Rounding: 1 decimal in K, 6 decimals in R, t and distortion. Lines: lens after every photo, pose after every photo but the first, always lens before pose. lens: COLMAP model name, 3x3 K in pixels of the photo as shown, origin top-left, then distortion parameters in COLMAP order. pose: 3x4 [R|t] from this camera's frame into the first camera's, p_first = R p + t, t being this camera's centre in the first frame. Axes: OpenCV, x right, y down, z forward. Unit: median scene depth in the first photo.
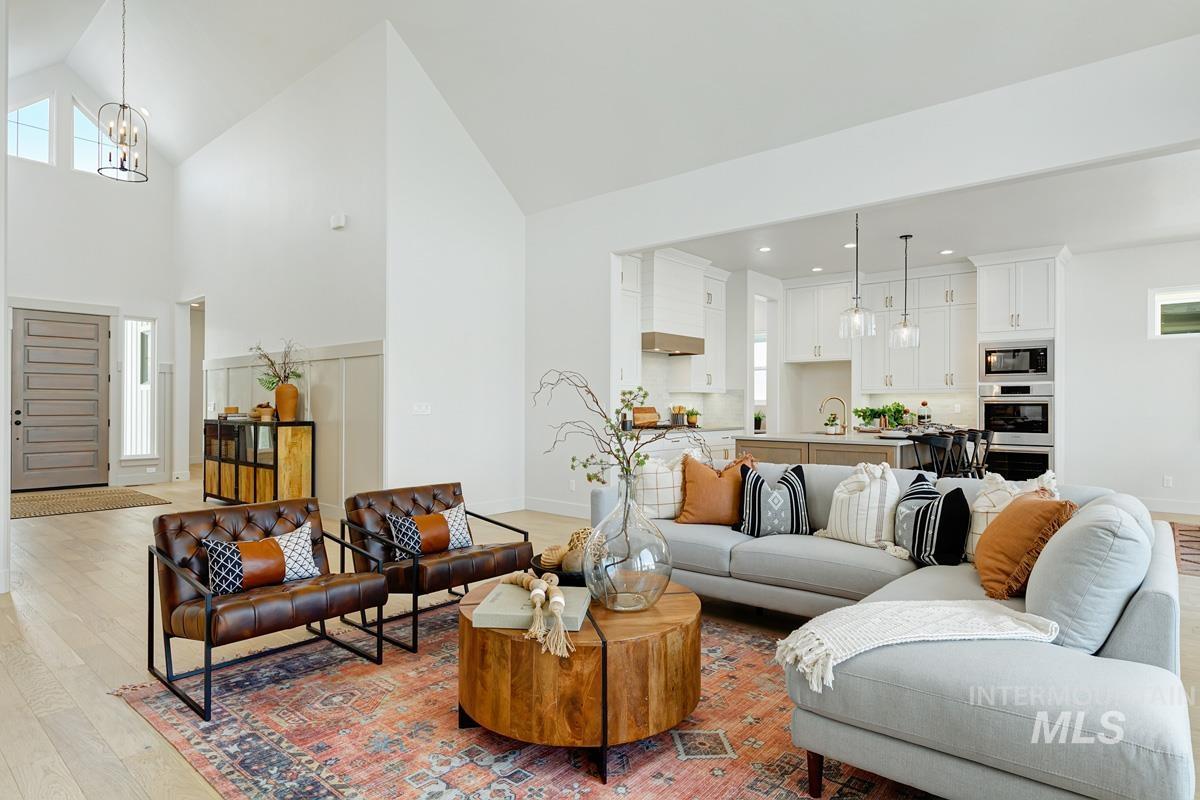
lens RADIAL K [[655.0, 0, 598.1], [0, 655.0, 403.7], [0, 0, 1]] dist [-0.000206, -0.000915]
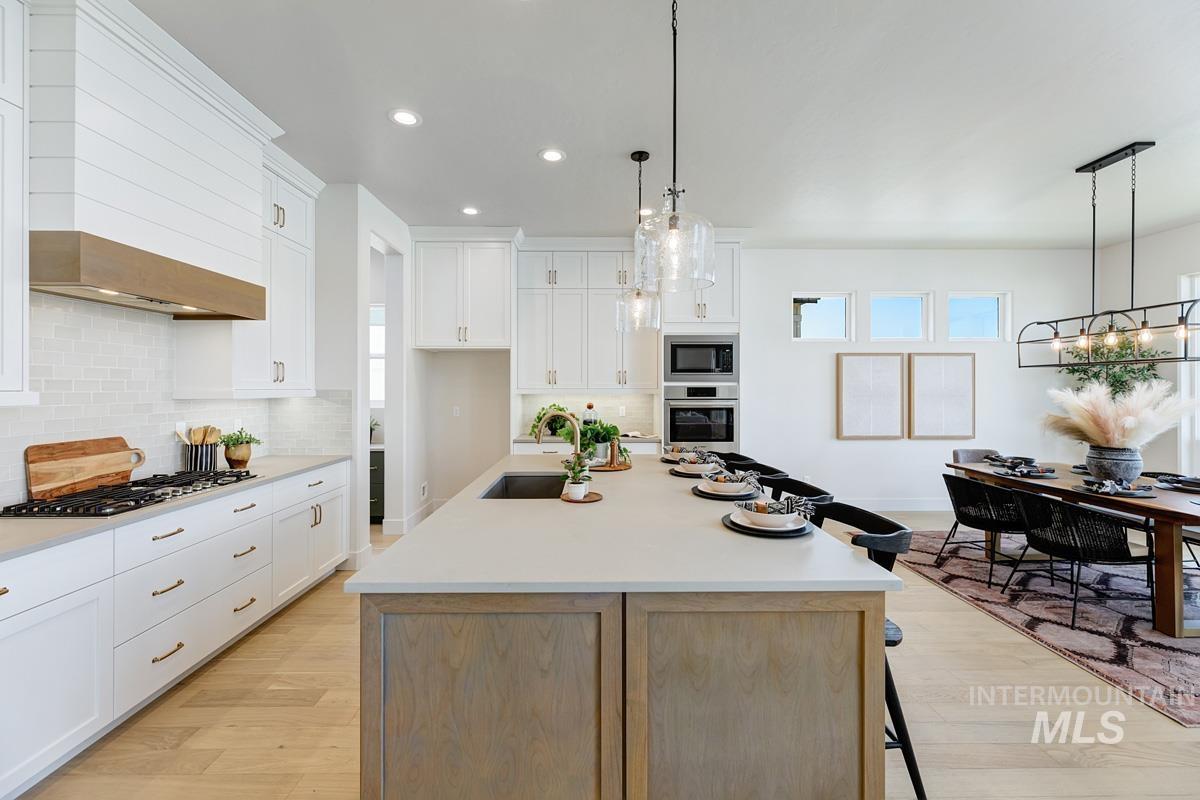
lens RADIAL K [[484.0, 0, 601.3], [0, 484.0, 388.8], [0, 0, 1]] dist [-0.002152, -0.000306]
pose [[0.743456, -0.004345, 0.668771, 0.108494], [0.002154, 0.999989, 0.004103, -0.025846], [-0.668782, -0.001610, 0.743457, 0.572718]]
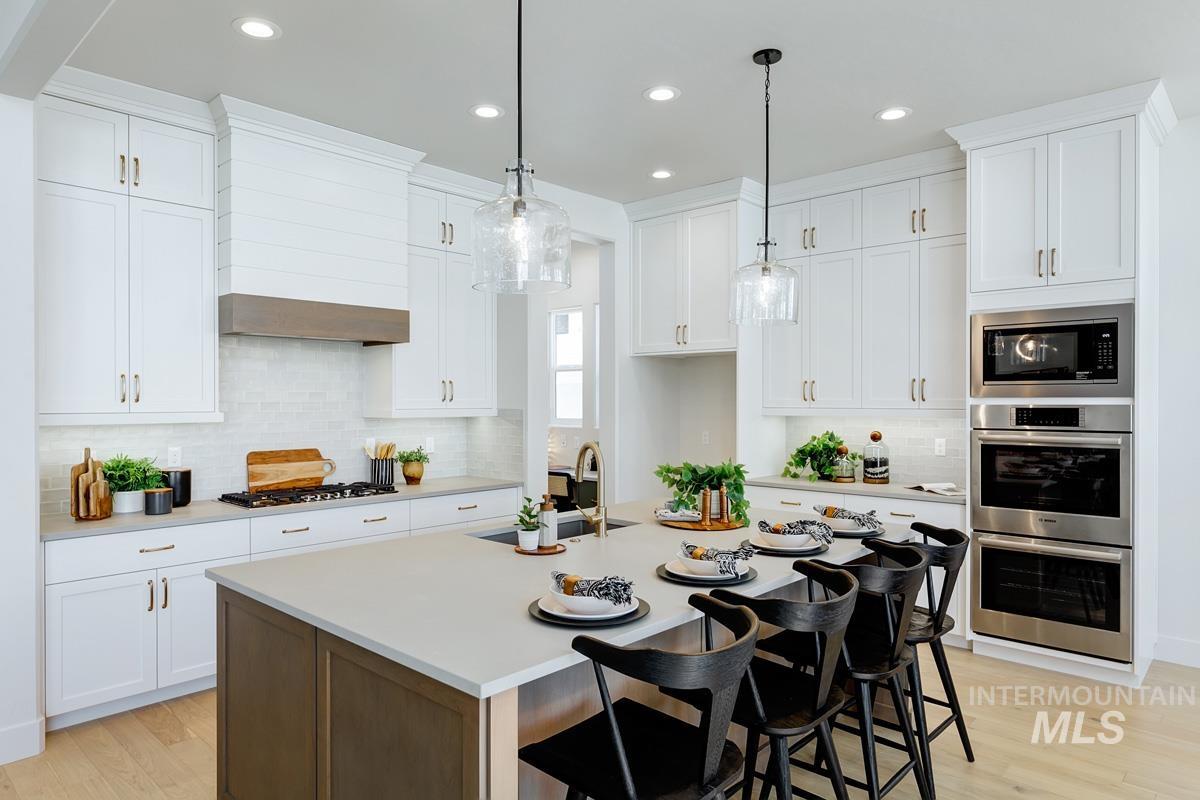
lens RADIAL K [[740.9, 0, 596.4], [0, 740.9, 402.6], [0, 0, 1]] dist [-0.000408, 0.002819]
pose [[0.999527, -0.003982, -0.030510, 0.318103], [0.004158, 0.999975, 0.005694, -0.032419], [0.030487, -0.005818, 0.999518, 0.445566]]
